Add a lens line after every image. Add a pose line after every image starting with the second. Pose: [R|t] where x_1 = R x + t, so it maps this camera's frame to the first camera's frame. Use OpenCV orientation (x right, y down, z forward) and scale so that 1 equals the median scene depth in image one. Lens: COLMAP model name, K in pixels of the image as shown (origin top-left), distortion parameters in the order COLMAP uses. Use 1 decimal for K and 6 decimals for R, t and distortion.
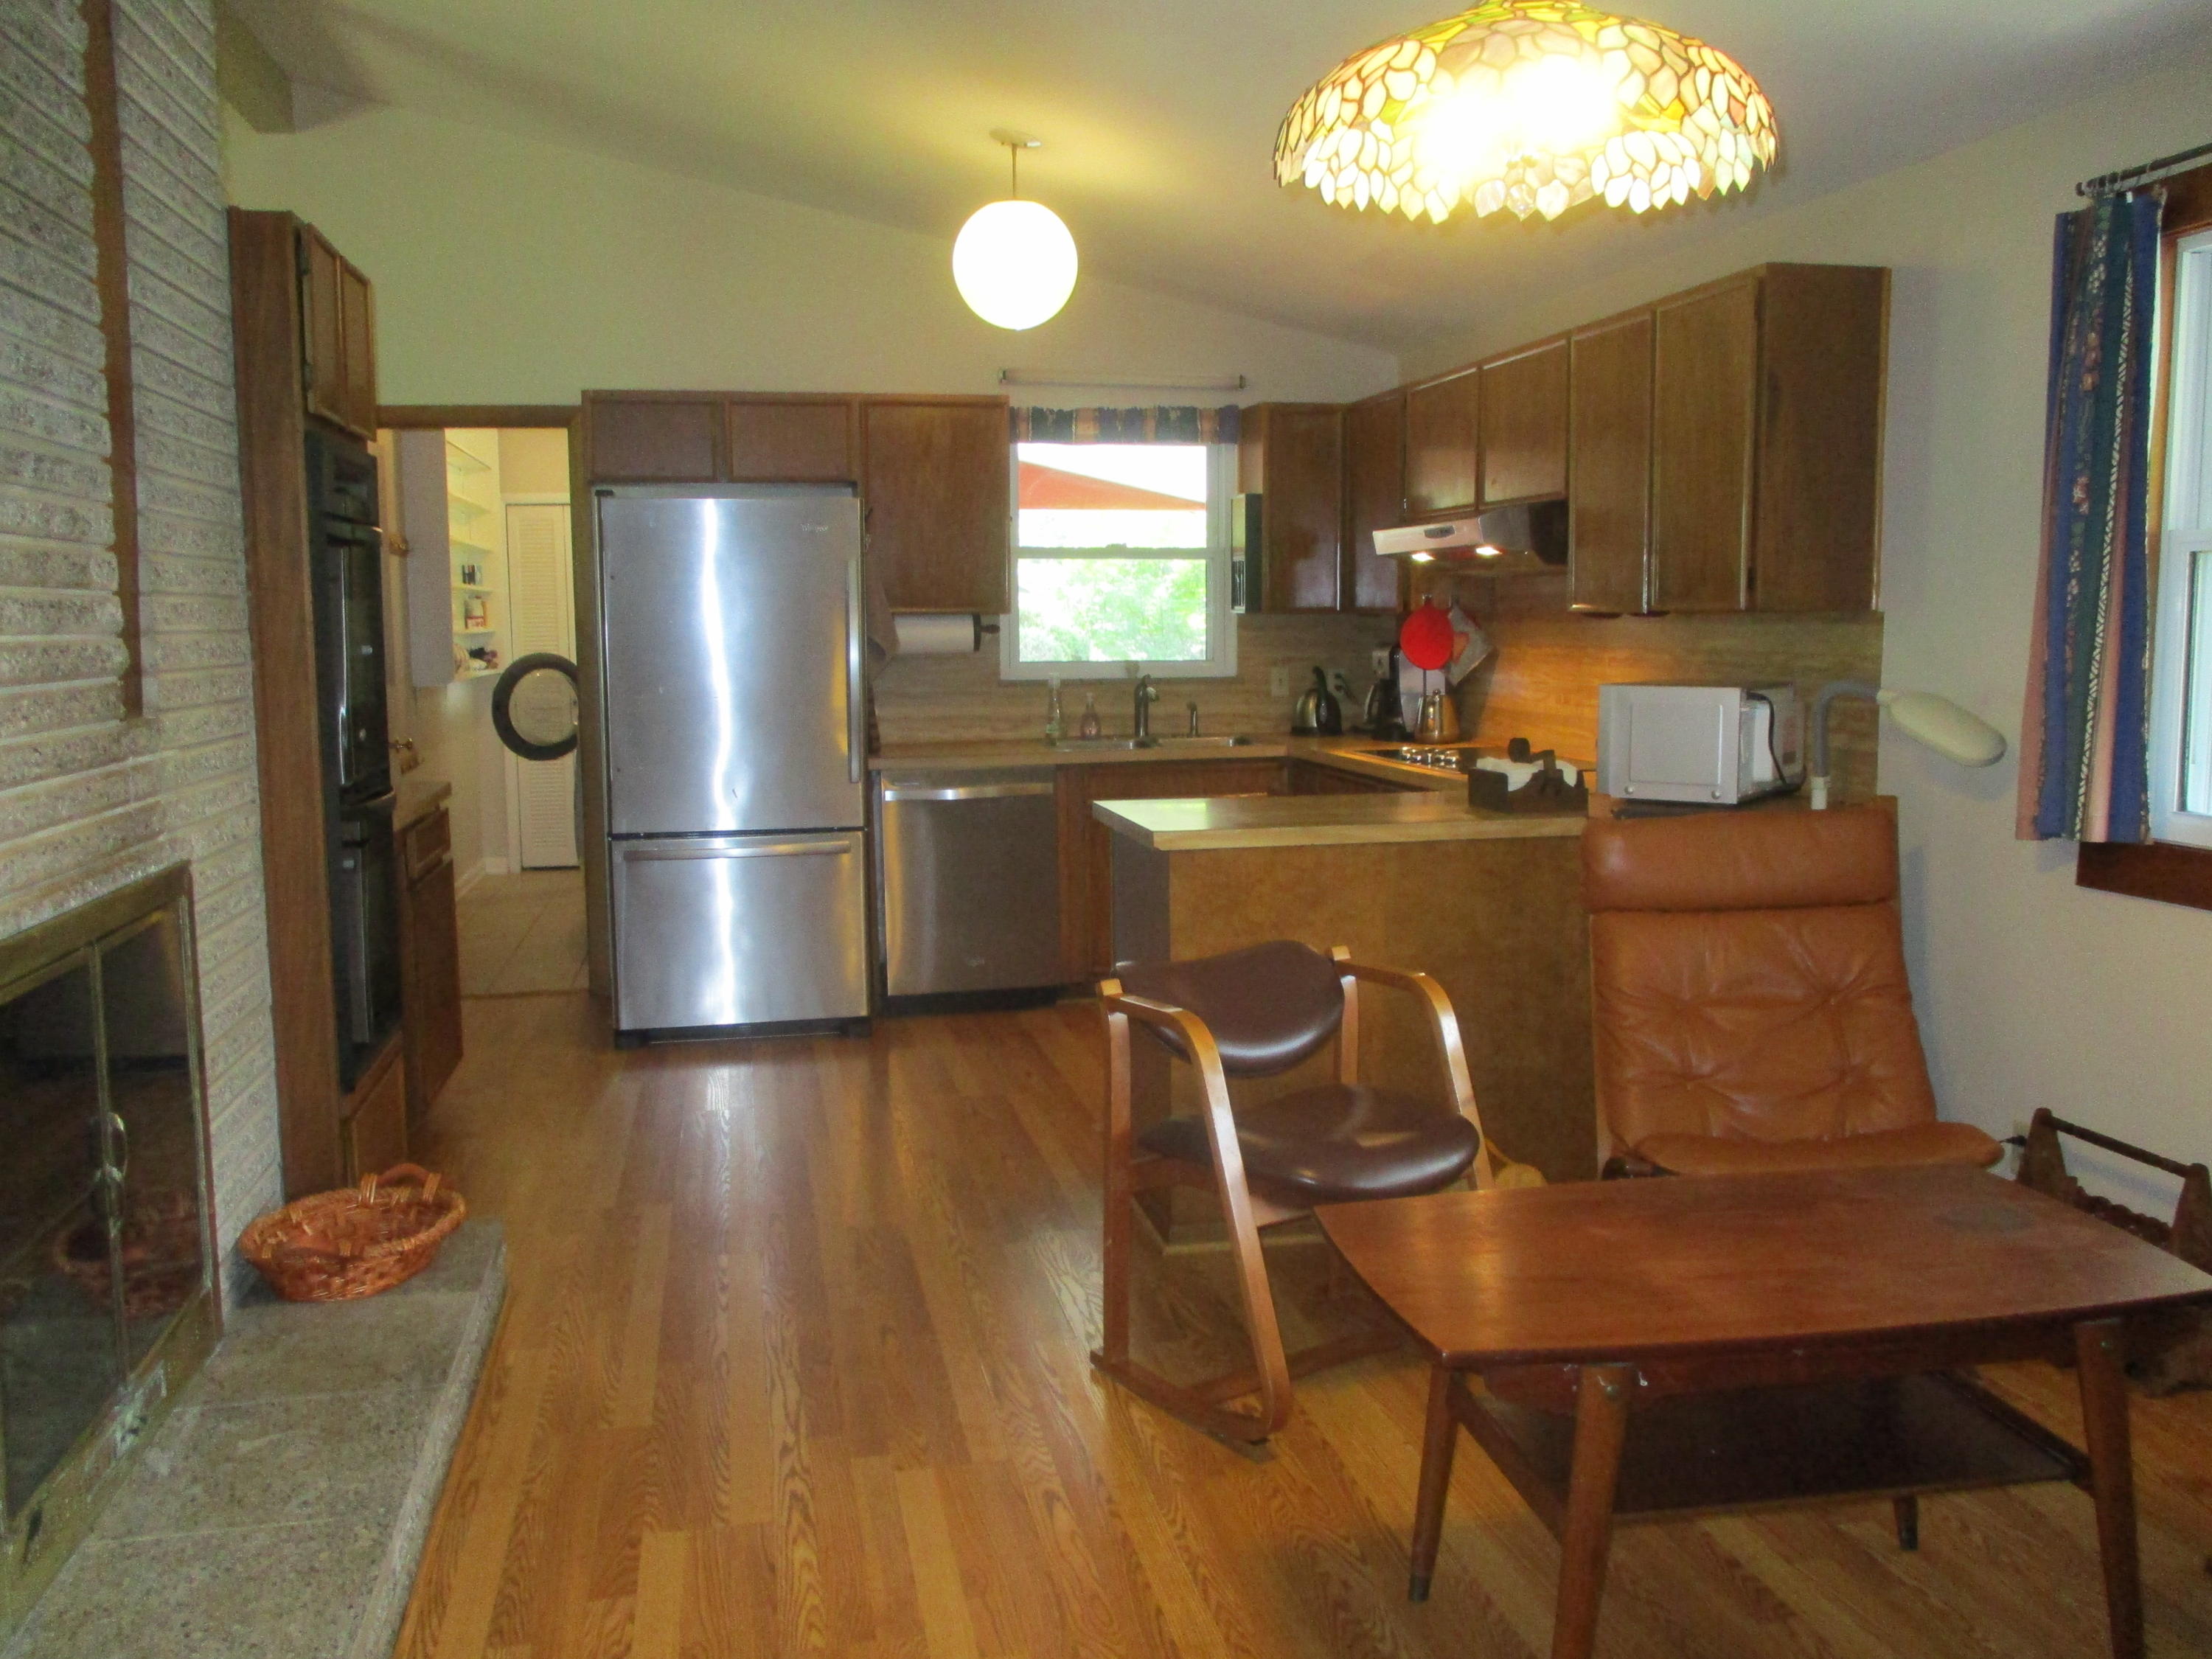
lens RADIAL K [[1840.7, 0, 1106.0], [0, 1840.7, 829.5], [0, 0, 1]] dist [-0.028456, -0.003734]
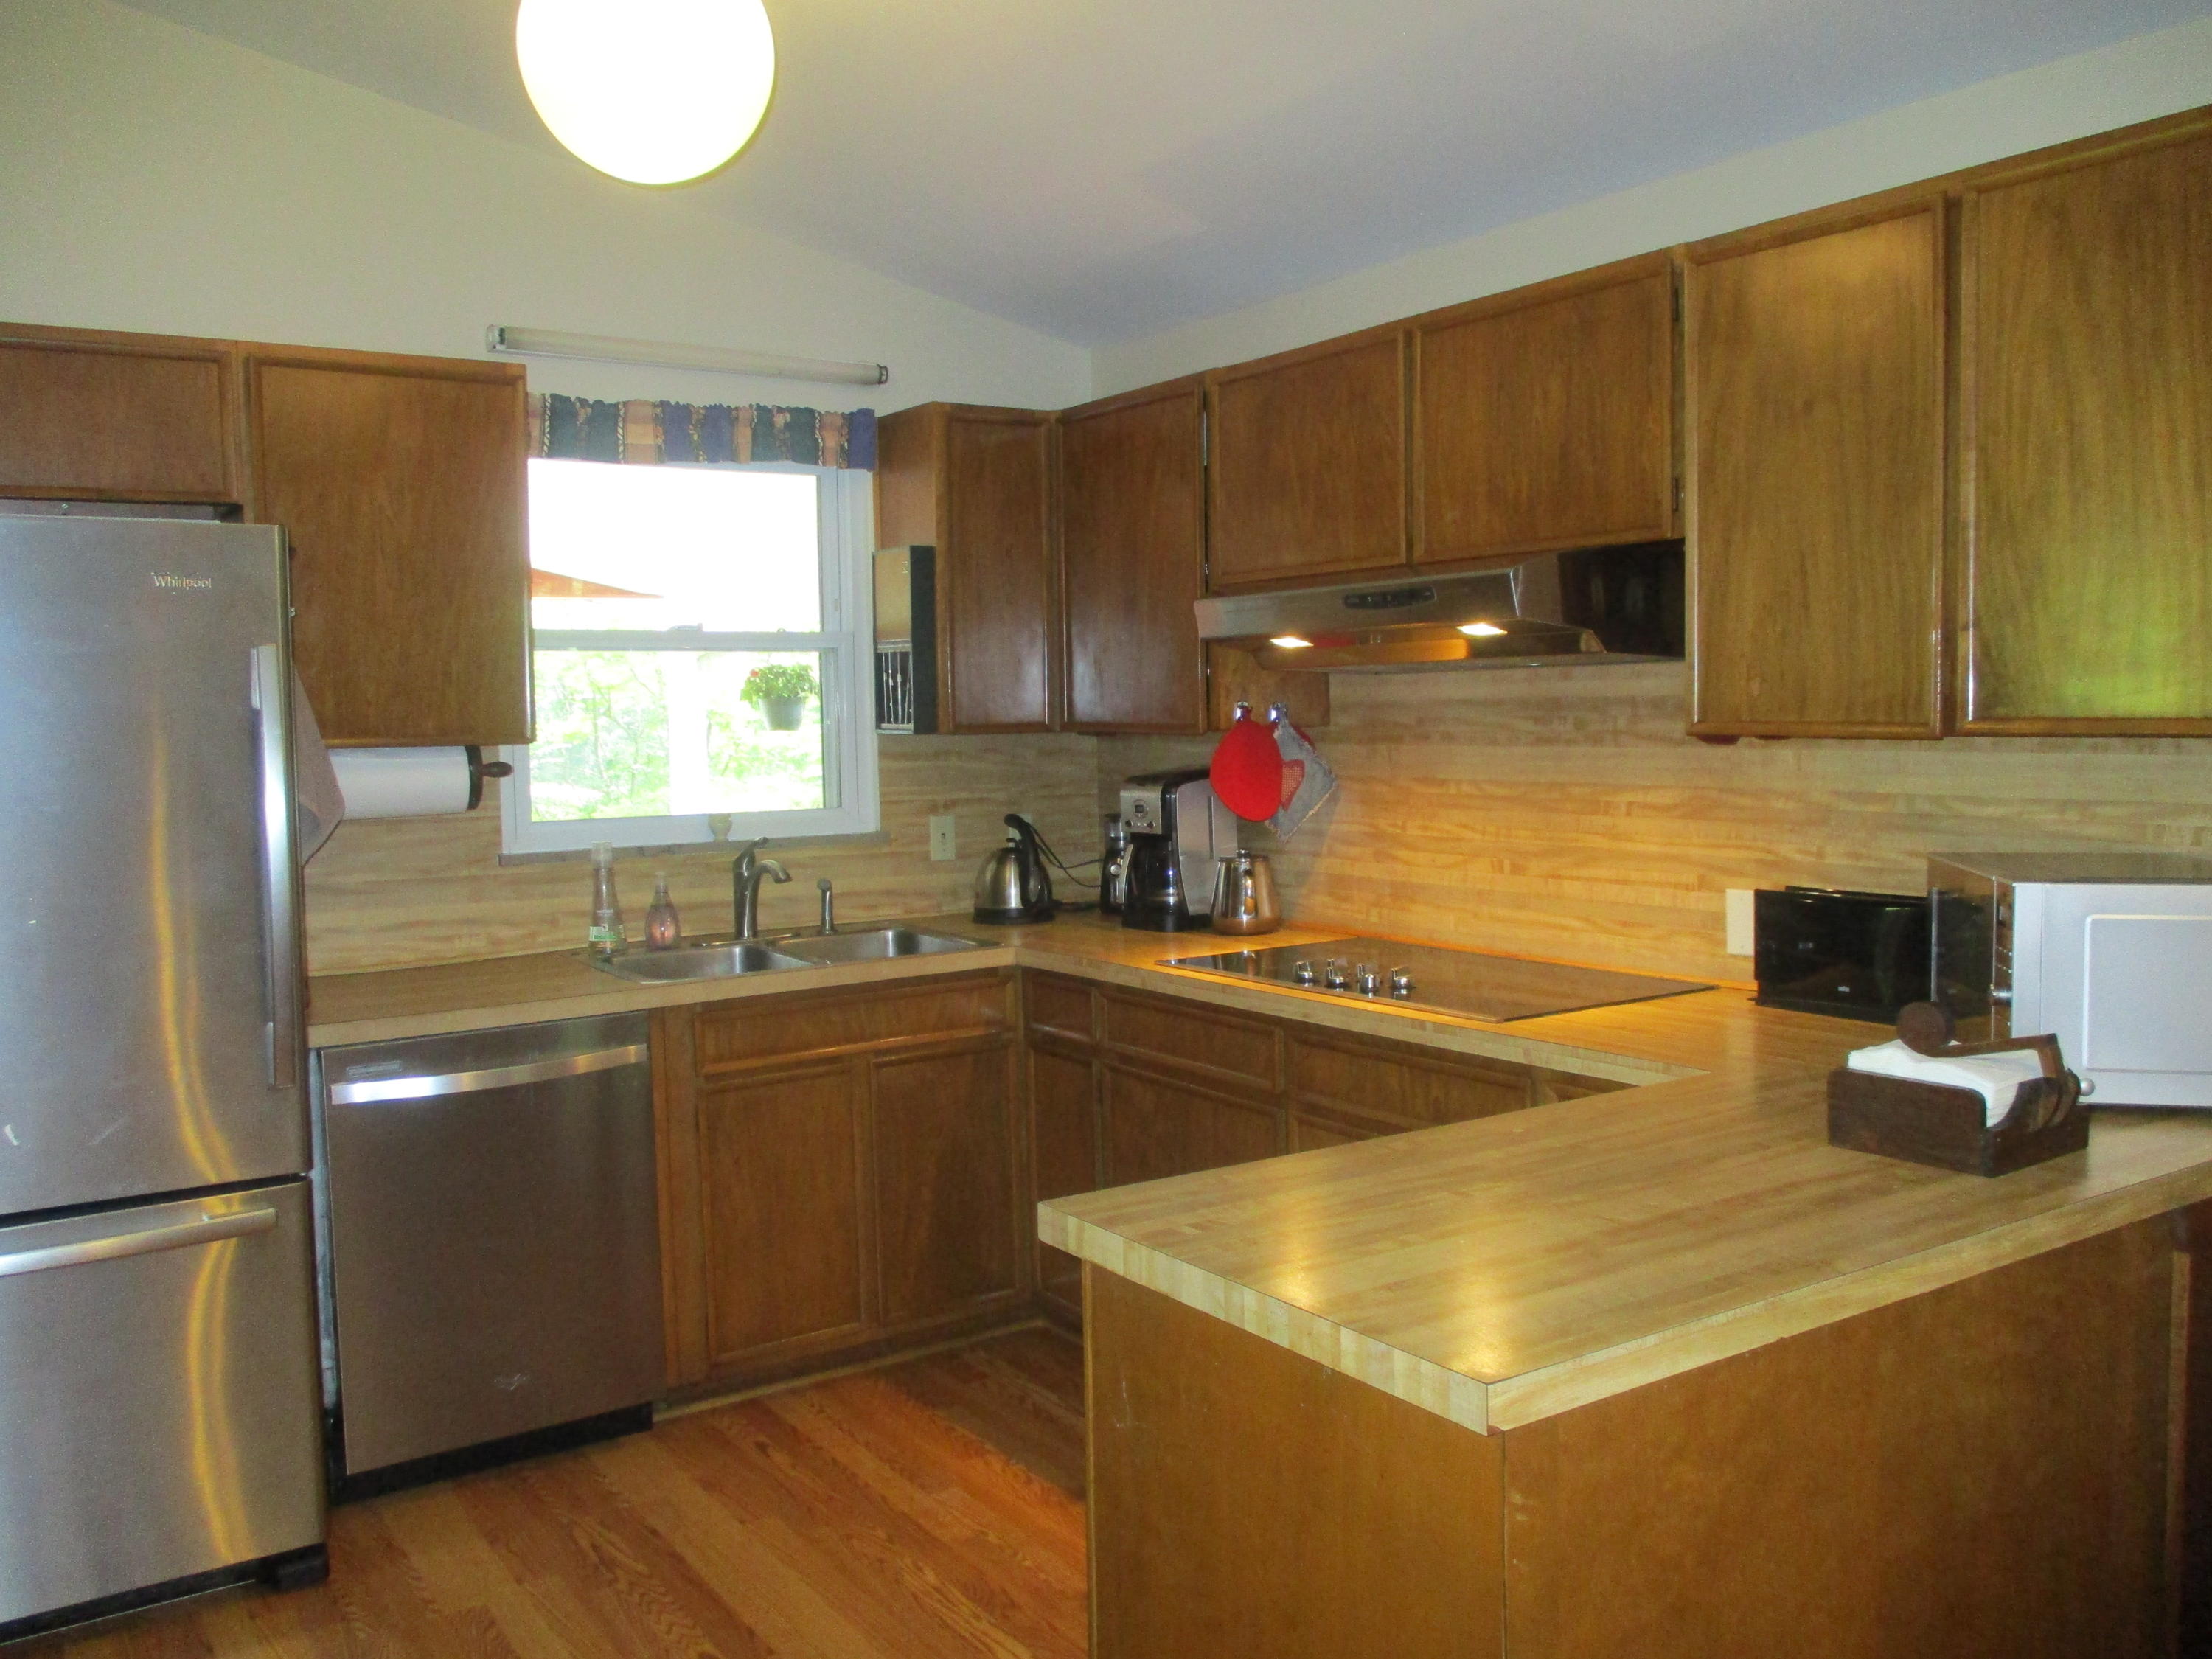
lens RADIAL K [[1840.7, 0, 1106.0], [0, 1840.7, 829.5], [0, 0, 1]] dist [-0.028456, -0.003734]
pose [[0.930810, -0.034345, 0.363887, -0.180949], [0.054728, 0.997448, -0.045849, -0.102610], [-0.361383, 0.062592, 0.930314, 0.764946]]
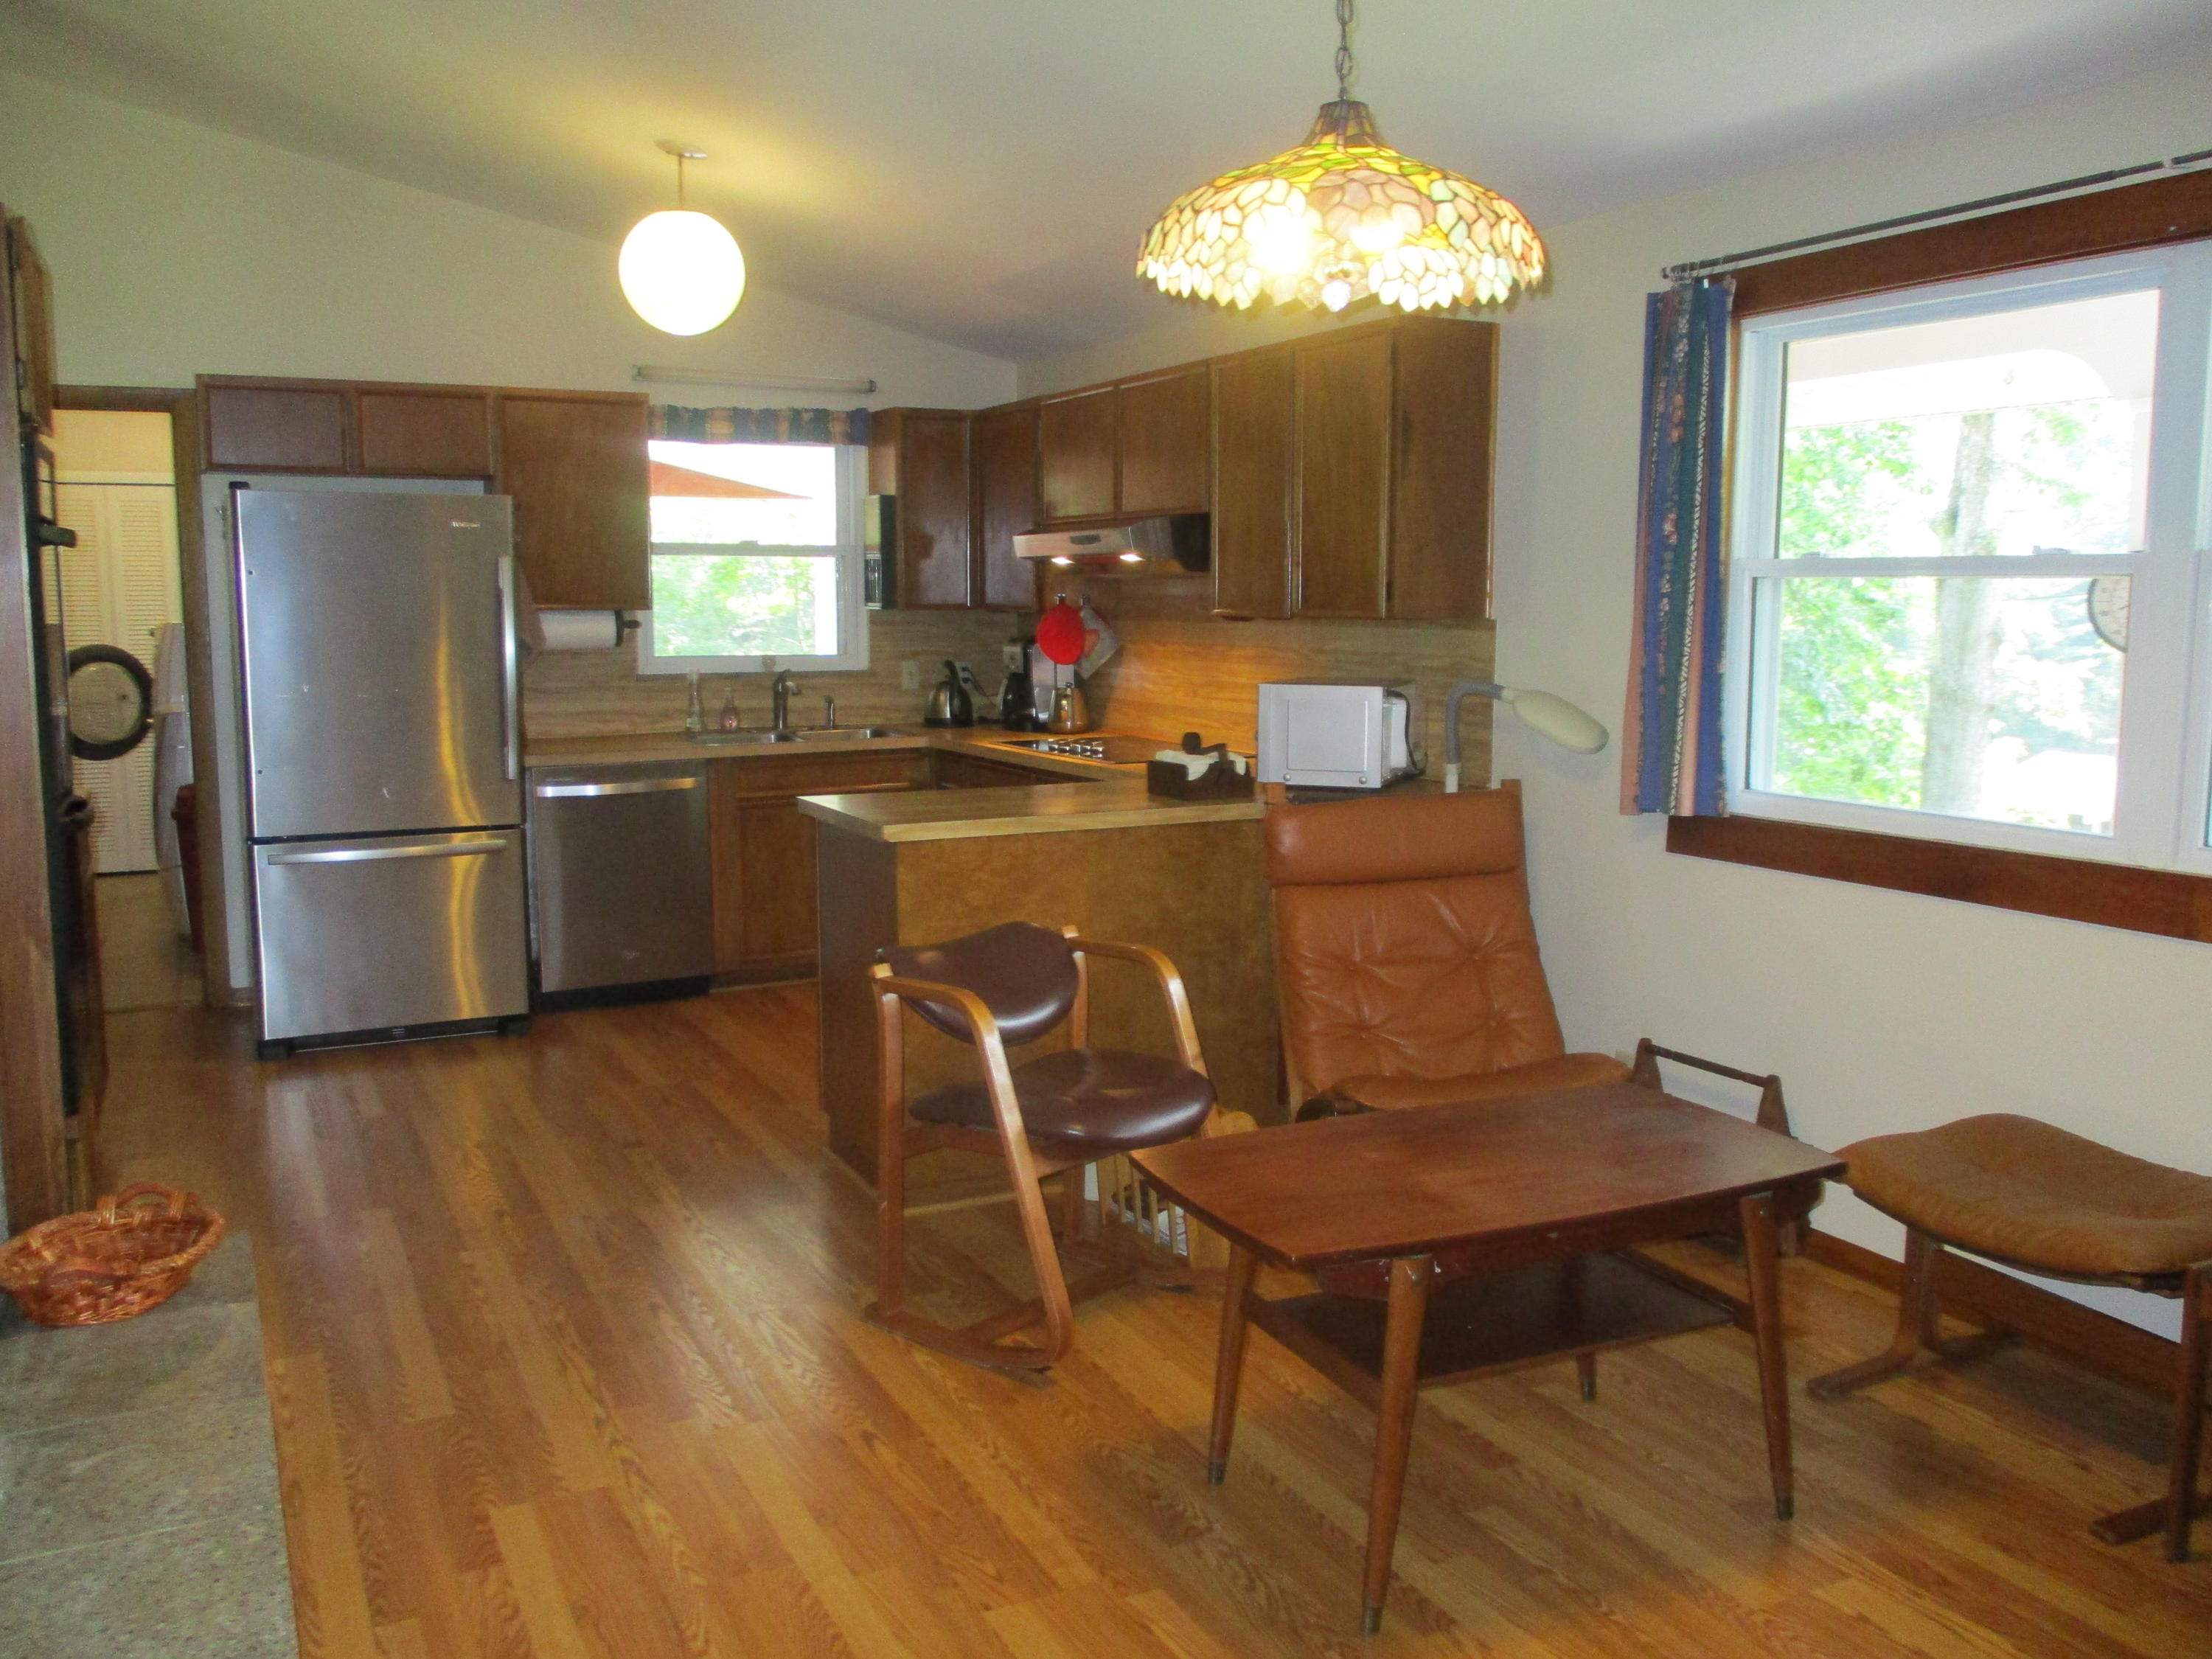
lens RADIAL K [[1840.7, 0, 1106.0], [0, 1840.7, 829.5], [0, 0, 1]] dist [-0.028456, -0.003734]
pose [[0.967316, -0.024471, 0.252391, -0.130074], [0.021821, 0.999674, 0.013291, -0.008286], [-0.252634, -0.007349, 0.967534, -0.077083]]
